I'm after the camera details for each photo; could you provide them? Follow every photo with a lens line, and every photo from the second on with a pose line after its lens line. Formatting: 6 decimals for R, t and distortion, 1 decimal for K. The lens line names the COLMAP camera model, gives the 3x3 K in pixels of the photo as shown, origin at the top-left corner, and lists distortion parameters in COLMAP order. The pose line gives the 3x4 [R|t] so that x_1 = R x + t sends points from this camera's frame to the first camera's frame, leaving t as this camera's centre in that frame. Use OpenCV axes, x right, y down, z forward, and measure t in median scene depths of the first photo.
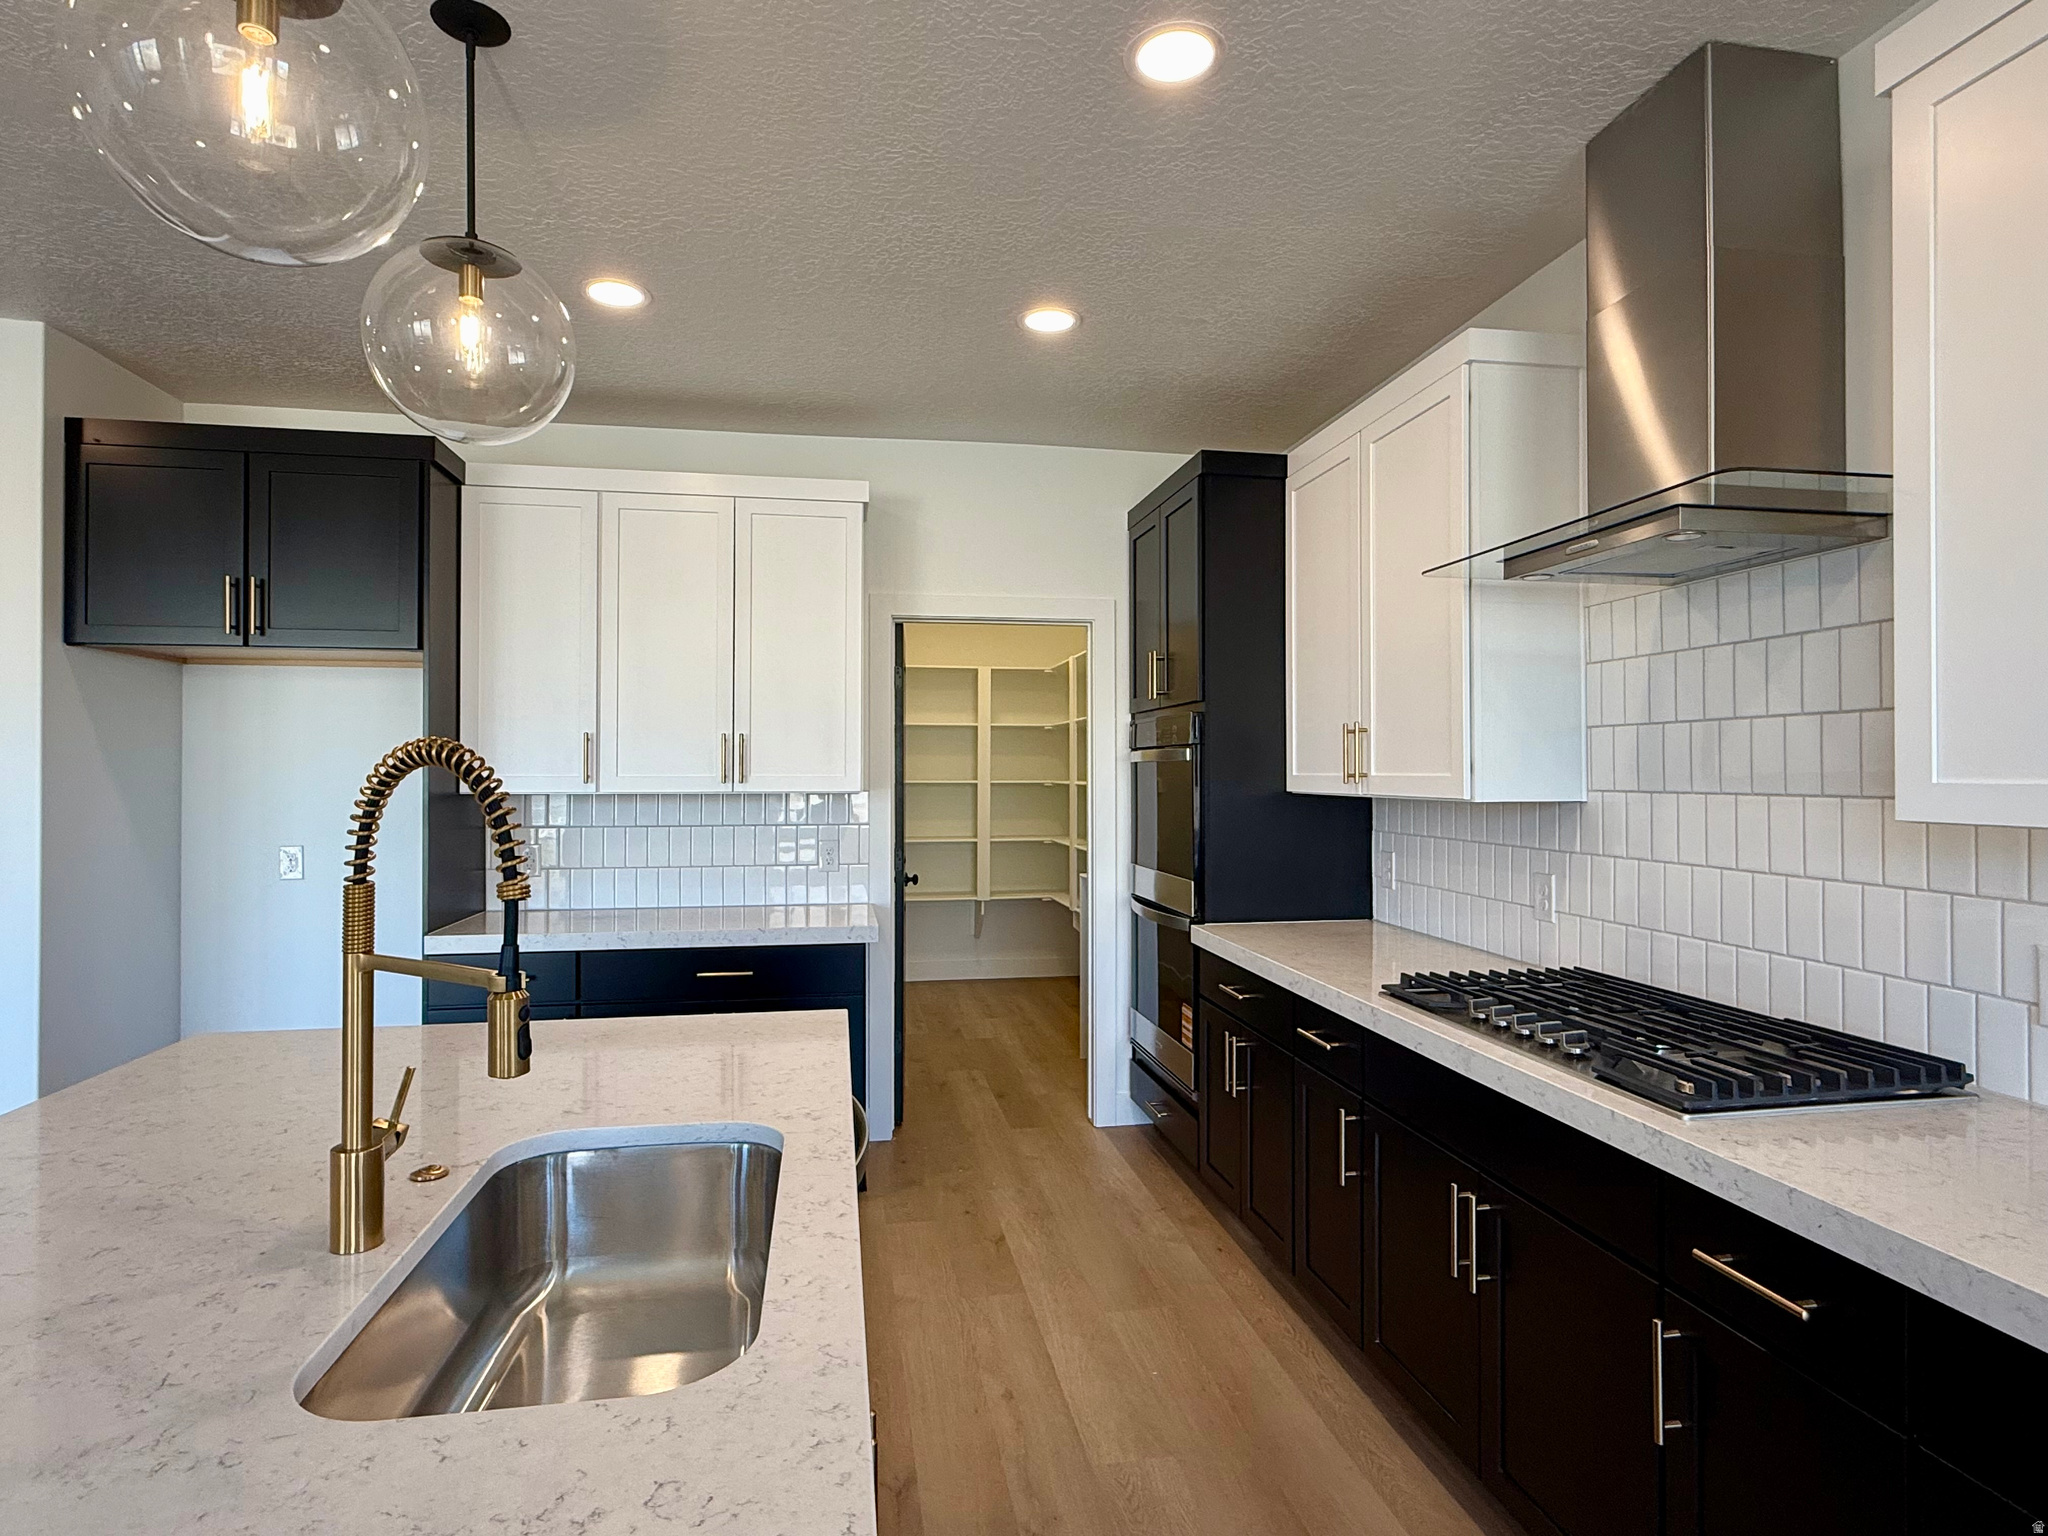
lens RADIAL K [[1096.9, 0, 1022.6], [0, 1096.9, 760.4], [0, 0, 1]] dist [-0.001211, 0.002327]
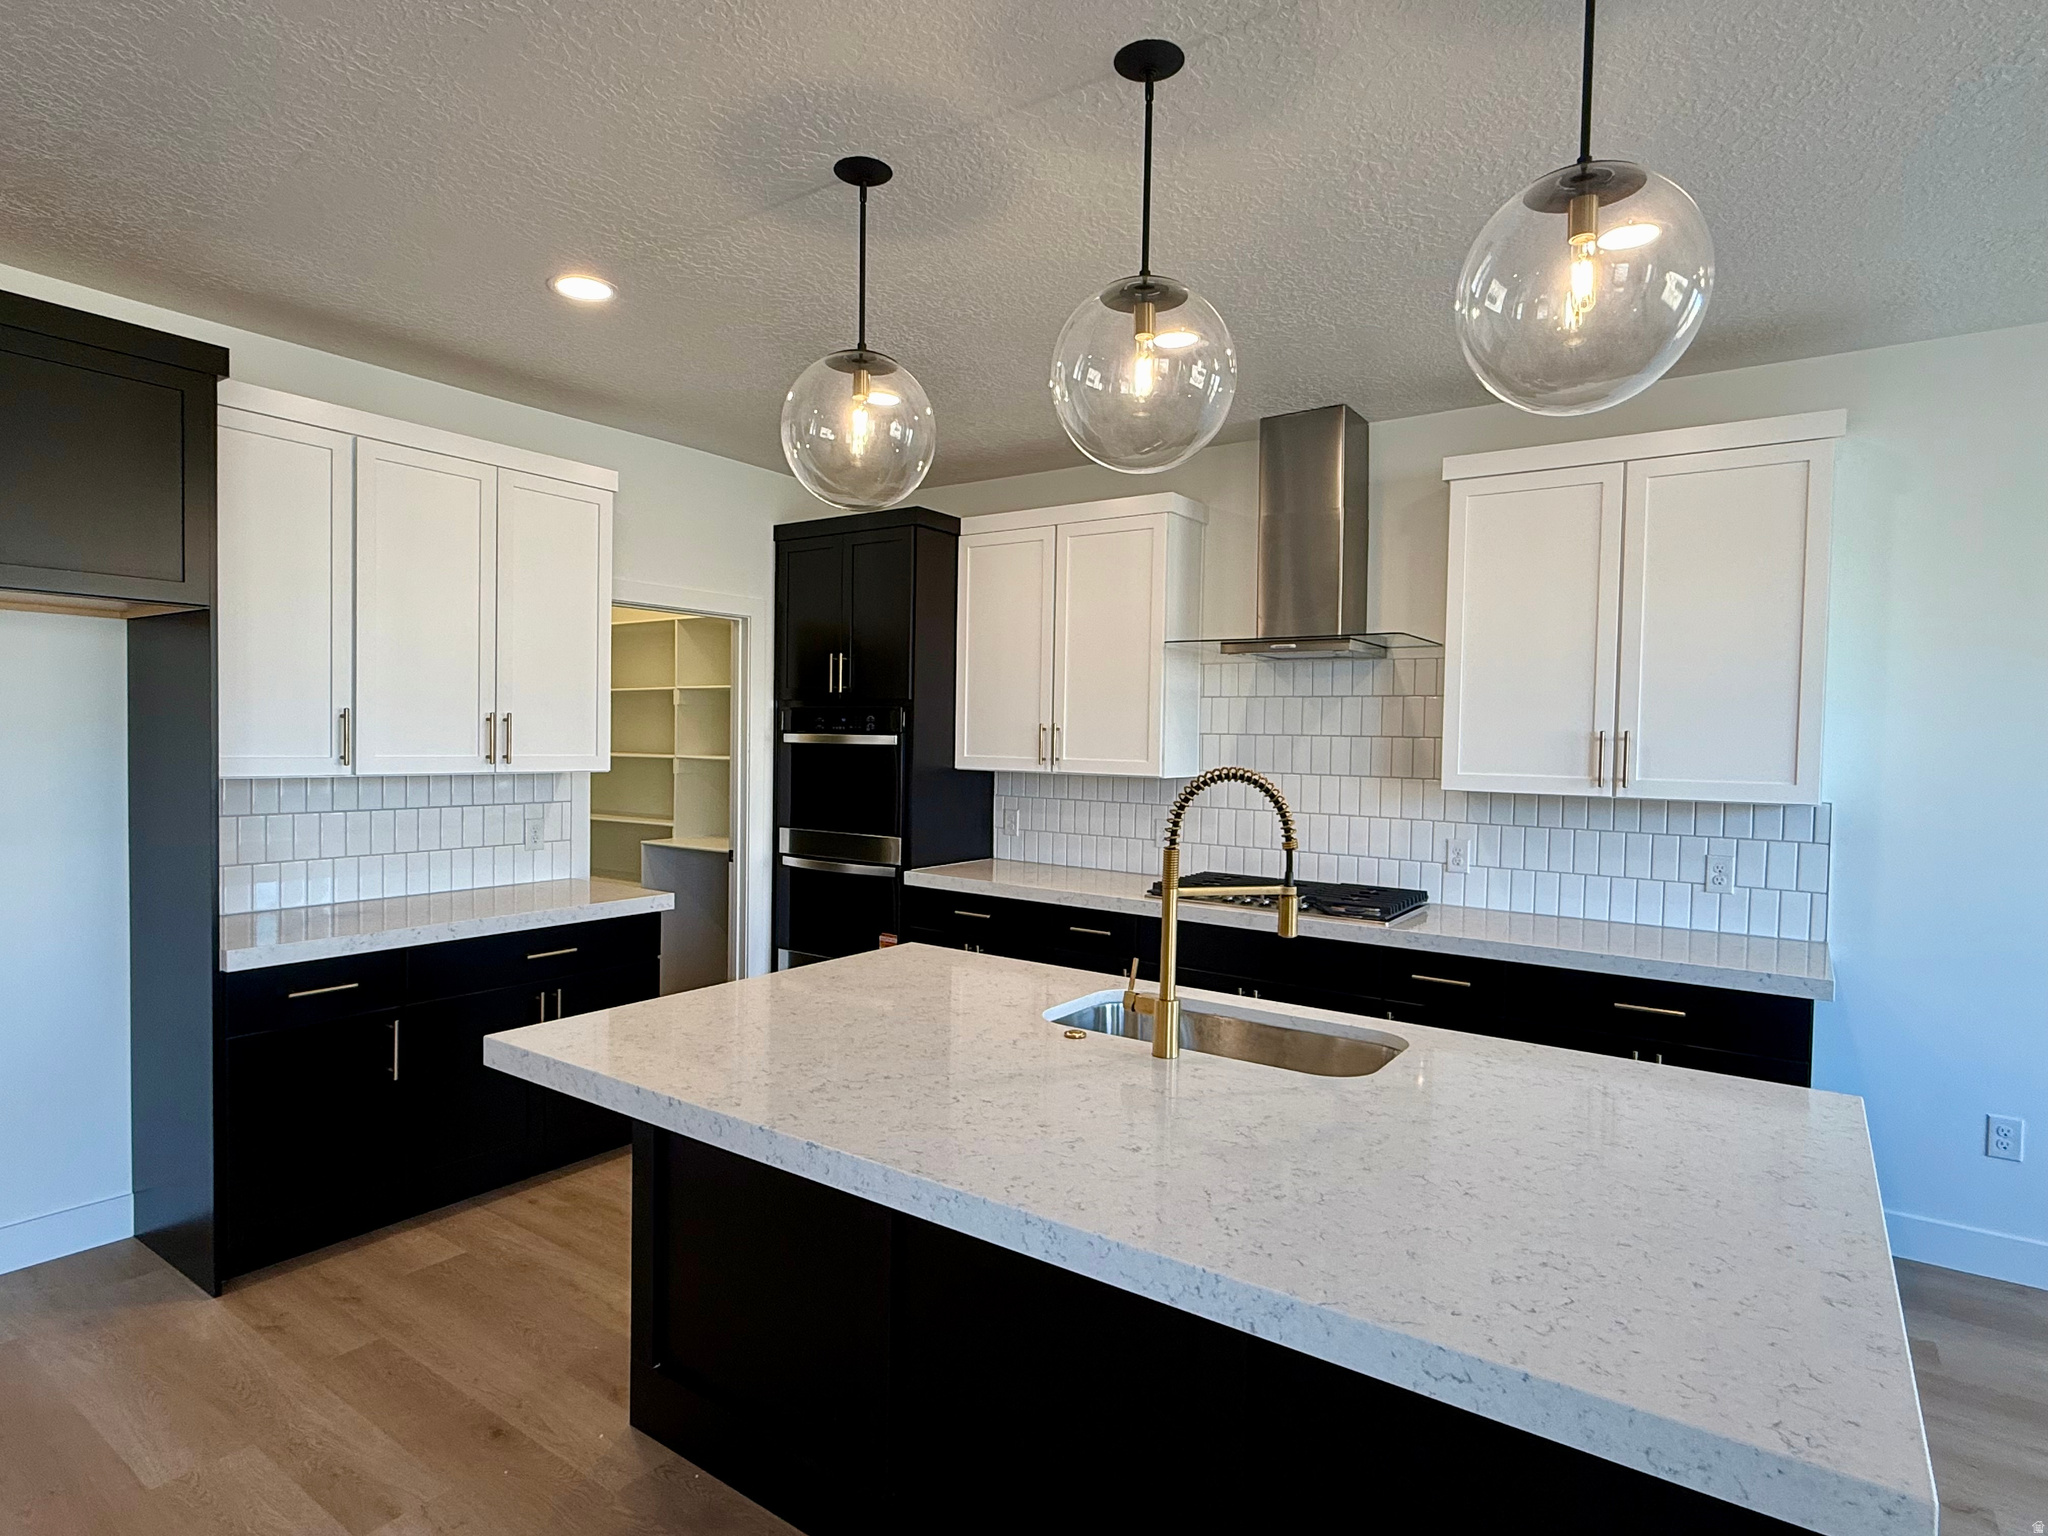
lens RADIAL K [[1096.9, 0, 1020.0], [0, 1096.9, 772.9], [0, 0, 1]] dist [-0.001211, 0.002327]
pose [[0.705429, -0.011658, 0.708685, -0.669769], [-0.025992, 0.998767, 0.042302, -0.025827], [-0.708304, -0.048261, 0.704256, -0.016300]]
